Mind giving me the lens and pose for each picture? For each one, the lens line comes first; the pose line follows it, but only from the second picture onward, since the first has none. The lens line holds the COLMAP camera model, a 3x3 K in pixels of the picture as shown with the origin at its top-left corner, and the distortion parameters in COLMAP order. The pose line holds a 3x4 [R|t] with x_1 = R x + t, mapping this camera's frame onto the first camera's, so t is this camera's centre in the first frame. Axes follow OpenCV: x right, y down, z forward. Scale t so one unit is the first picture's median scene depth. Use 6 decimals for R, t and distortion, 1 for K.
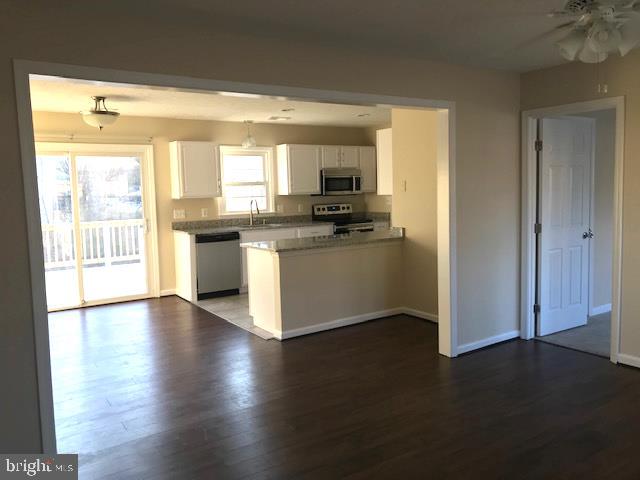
lens RADIAL K [[515.3, 0, 319.7], [0, 515.3, 228.5], [0, 0, 1]] dist [-0.002120, -0.003657]
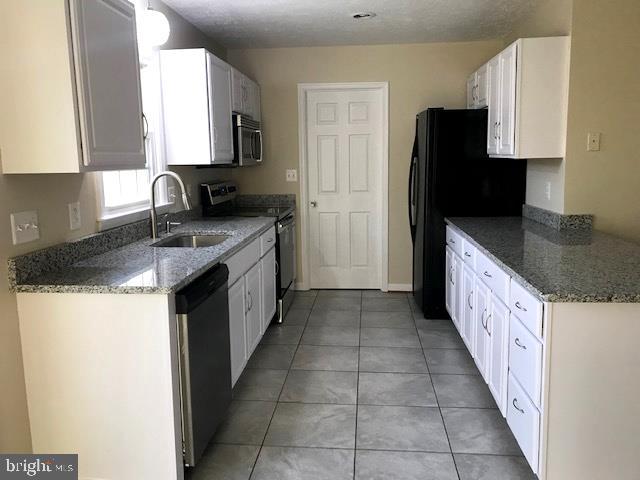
lens RADIAL K [[515.3, 0, 319.7], [0, 515.3, 228.5], [0, 0, 1]] dist [-0.002120, -0.003657]
pose [[0.631272, -0.091581, 0.770135, -0.377233], [0.065611, 0.995750, 0.064630, -0.033245], [-0.772781, 0.009730, 0.634598, 0.671895]]
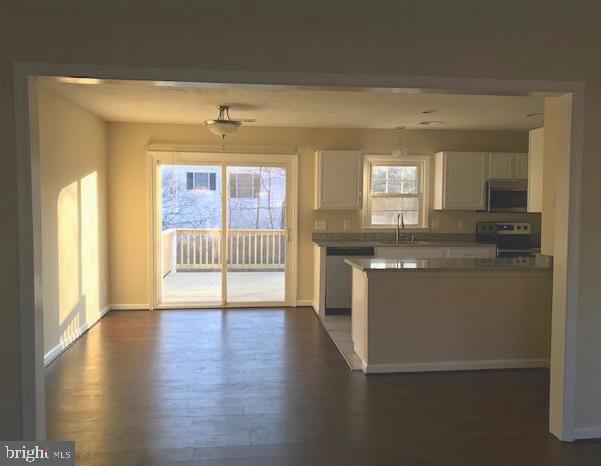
lens RADIAL K [[514.0, 0, 300.2], [0, 514.0, 241.3], [0, 0, 1]] dist [0.000784, -0.008405]
pose [[0.885606, 0.062905, -0.460158, 0.140368], [-0.063601, 0.997877, 0.014008, -0.007842], [0.460062, 0.016861, 0.887727, 0.112749]]
